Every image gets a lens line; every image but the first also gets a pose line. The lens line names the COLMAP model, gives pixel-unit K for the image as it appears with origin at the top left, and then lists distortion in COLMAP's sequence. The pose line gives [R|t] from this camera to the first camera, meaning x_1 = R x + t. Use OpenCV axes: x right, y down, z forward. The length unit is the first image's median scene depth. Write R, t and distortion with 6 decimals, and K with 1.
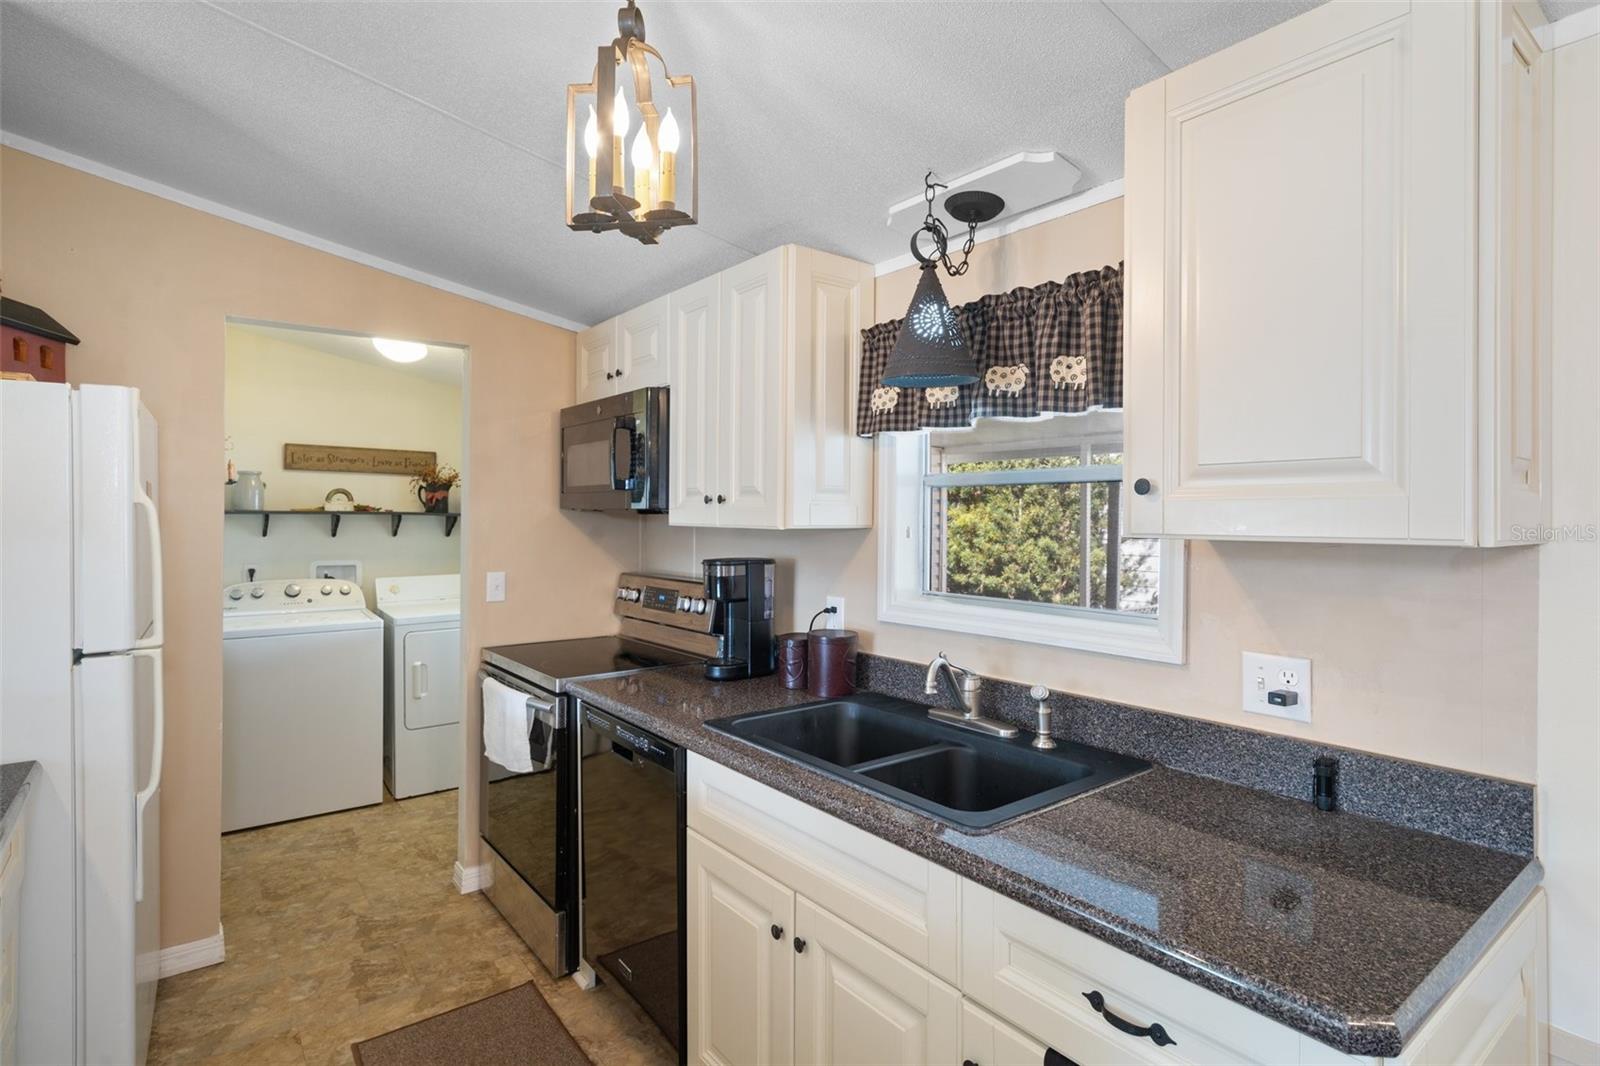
lens RADIAL K [[798.2, 0, 790.4], [0, 798.2, 515.1], [0, 0, 1]] dist [0.000498, 0.001142]
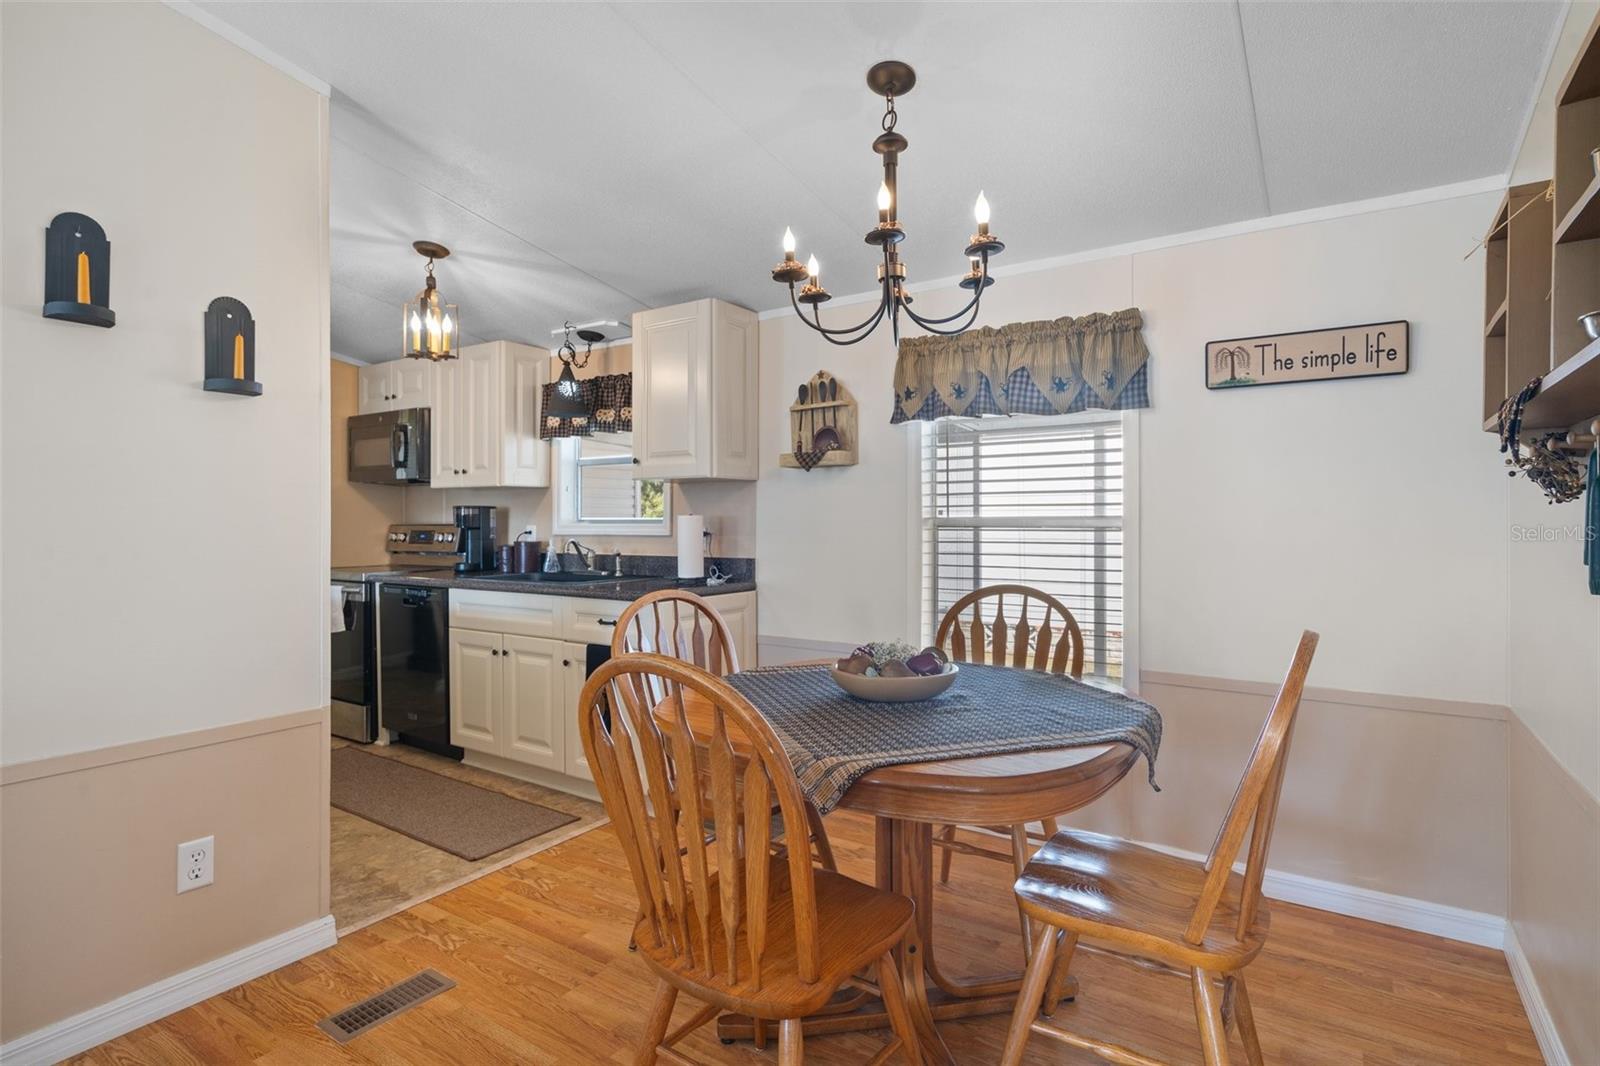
lens RADIAL K [[809.6, 0, 806.6], [0, 809.6, 527.4], [0, 0, 1]] dist [0.001847, 0.000181]
pose [[0.945758, -0.006979, 0.324796, 0.052804], [0.004739, 0.999959, 0.007688, 0.098272], [-0.324836, -0.005732, 0.945753, -1.027776]]
